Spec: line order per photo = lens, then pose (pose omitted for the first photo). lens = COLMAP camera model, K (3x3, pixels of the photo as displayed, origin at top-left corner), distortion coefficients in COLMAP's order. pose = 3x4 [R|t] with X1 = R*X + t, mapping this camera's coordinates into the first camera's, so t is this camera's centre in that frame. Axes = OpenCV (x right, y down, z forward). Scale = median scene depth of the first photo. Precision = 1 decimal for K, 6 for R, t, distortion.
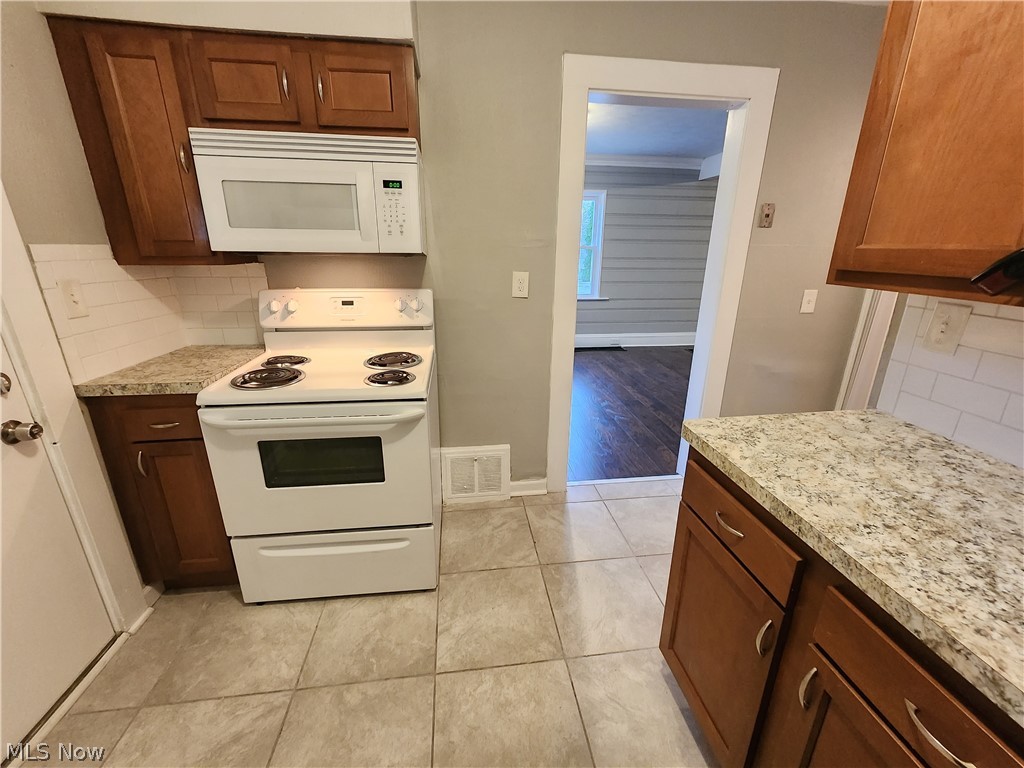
lens RADIAL K [[422.0, 0, 510.6], [0, 422.0, 380.6], [0, 0, 1]] dist [-0.001886, 0.003500]
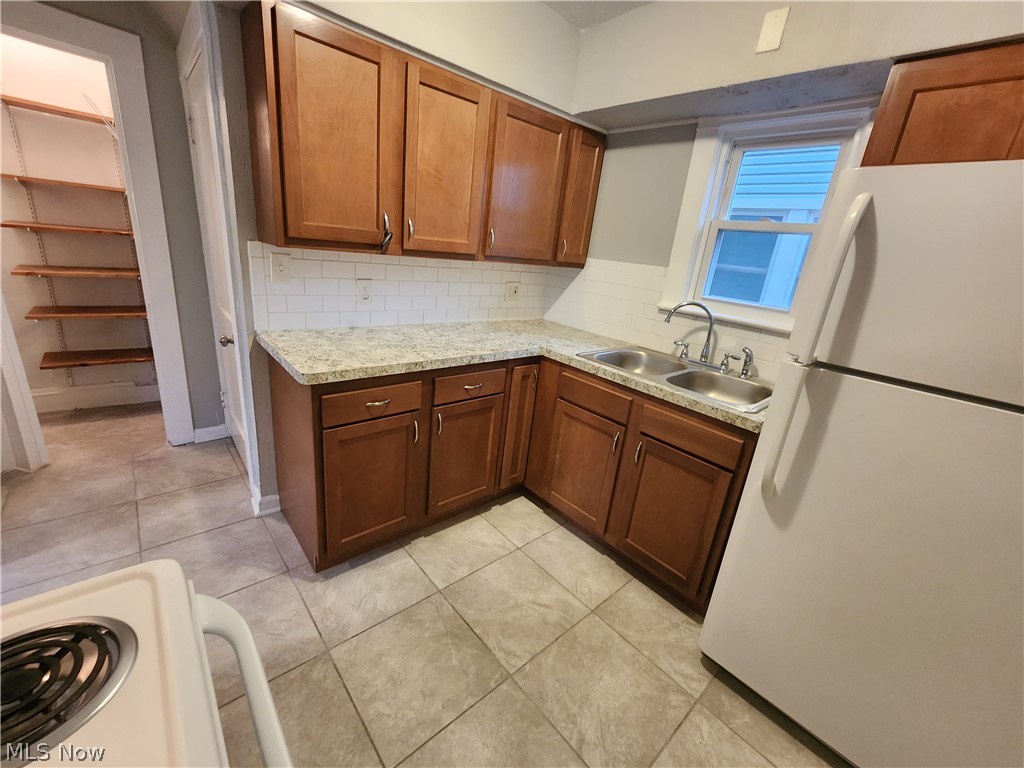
lens RADIAL K [[422.0, 0, 510.6], [0, 422.0, 380.6], [0, 0, 1]] dist [-0.001886, 0.003500]
pose [[-0.553120, -0.320333, 0.769055, -0.853705], [0.154417, 0.867706, 0.472484, -0.367730], [-0.818666, 0.380096, -0.430481, 1.081277]]
